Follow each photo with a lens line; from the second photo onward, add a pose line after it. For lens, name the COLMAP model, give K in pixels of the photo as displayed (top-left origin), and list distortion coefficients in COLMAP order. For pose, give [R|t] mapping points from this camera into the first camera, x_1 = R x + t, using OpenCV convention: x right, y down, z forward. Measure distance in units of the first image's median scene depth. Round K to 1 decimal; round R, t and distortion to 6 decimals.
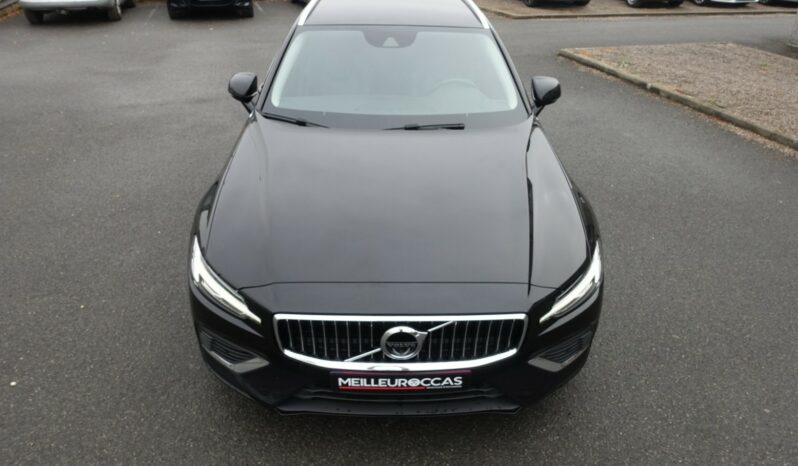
lens RADIAL K [[547.1, 0, 401.4], [0, 547.1, 236.2], [0, 0, 1]] dist [-0.002733, 0.000582]
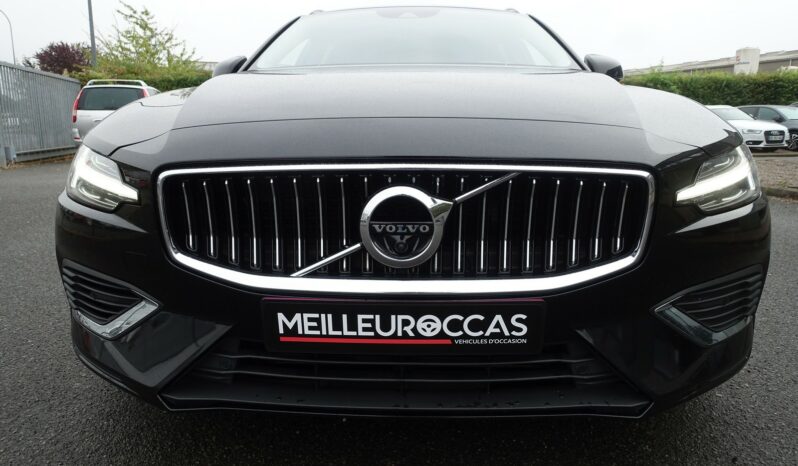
lens RADIAL K [[547.1, 0, 398.9], [0, 547.1, 237.7], [0, 0, 1]] dist [-0.002733, 0.000582]
pose [[0.997907, -0.008069, -0.064165, 0.028467], [-0.011080, 0.956181, -0.292567, 0.336629], [0.063714, 0.292665, 0.954090, 0.506986]]
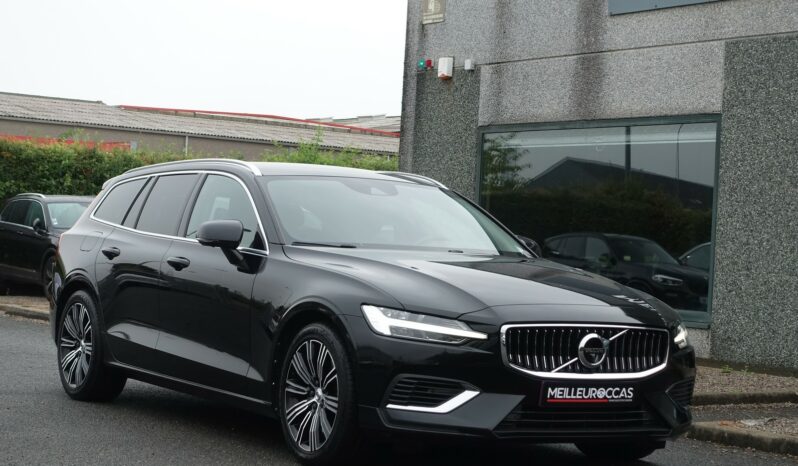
lens RADIAL K [[1733.0, 0, 394.3], [0, 1733.0, 231.9], [0, 0, 1]] dist [-0.038998, 0.000000]
pose [[0.870227, 0.031383, 0.491651, -2.182684], [0.203426, 0.886027, -0.416623, 1.409824], [-0.448691, 0.462571, 0.764660, -1.776625]]
